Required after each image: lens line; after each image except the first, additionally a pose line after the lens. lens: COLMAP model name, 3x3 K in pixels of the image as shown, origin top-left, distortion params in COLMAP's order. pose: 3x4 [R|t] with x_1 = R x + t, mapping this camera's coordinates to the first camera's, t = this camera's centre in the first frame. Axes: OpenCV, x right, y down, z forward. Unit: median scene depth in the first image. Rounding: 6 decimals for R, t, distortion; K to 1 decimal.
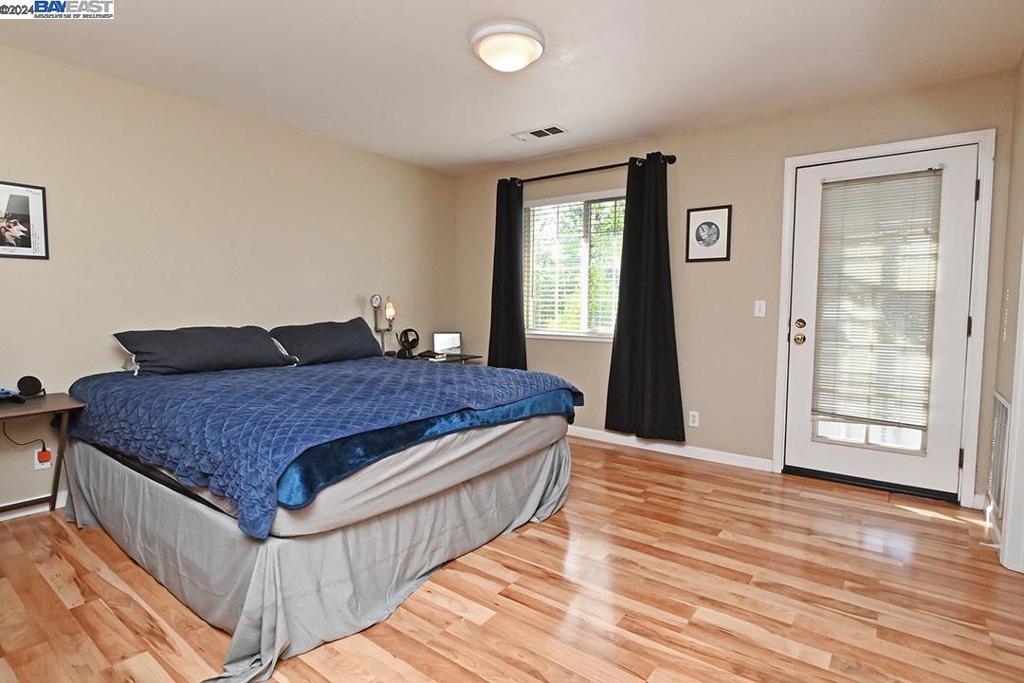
lens RADIAL K [[516.8, 0, 509.0], [0, 516.8, 340.3], [0, 0, 1]] dist [0.005106, -0.000587]
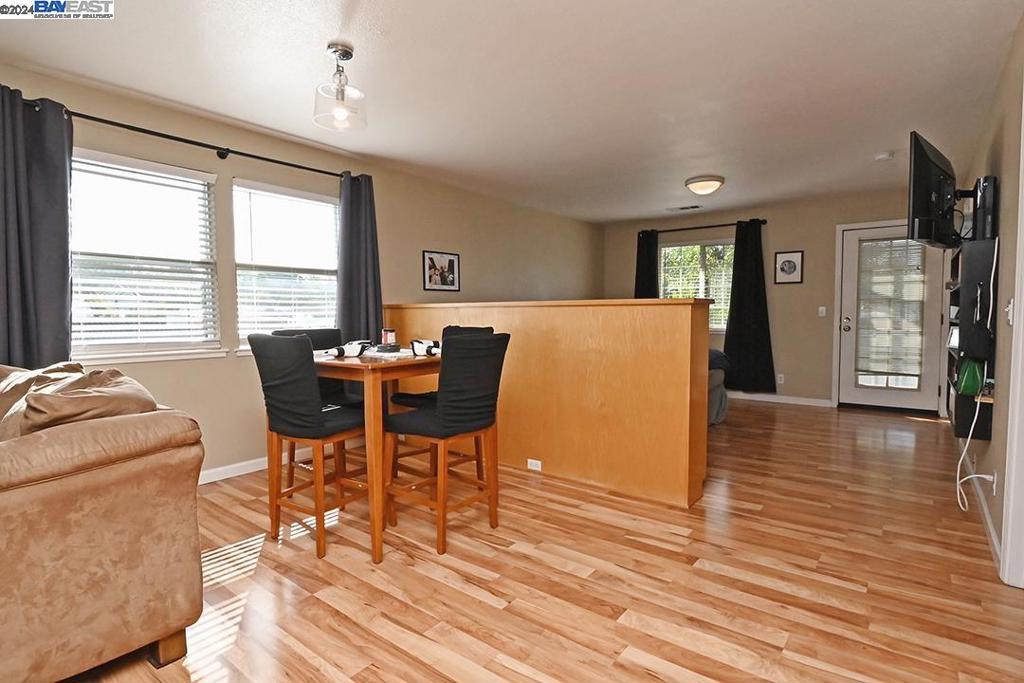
lens RADIAL K [[516.8, 0, 512.2], [0, 516.8, 342.1], [0, 0, 1]] dist [0.005106, -0.000587]
pose [[0.999843, -0.013643, -0.011288, -0.544229], [0.013518, 0.999848, -0.011019, 0.047271], [0.011437, 0.010865, 0.999876, -0.752410]]
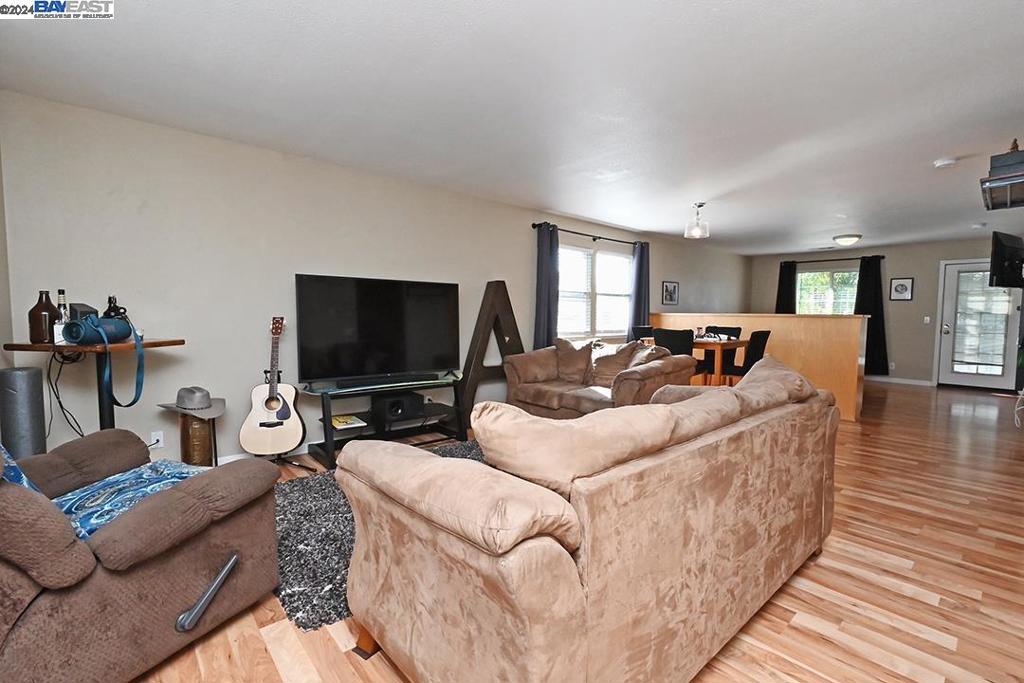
lens RADIAL K [[448.8, 0, 515.0], [0, 448.8, 343.9], [0, 0, 1]] dist [-0.002260, 0.000577]
pose [[0.980564, 0.012702, -0.195787, -1.073353], [-0.012436, 0.999919, 0.002586, 0.075600], [0.195804, -0.000101, 0.980643, -1.555565]]
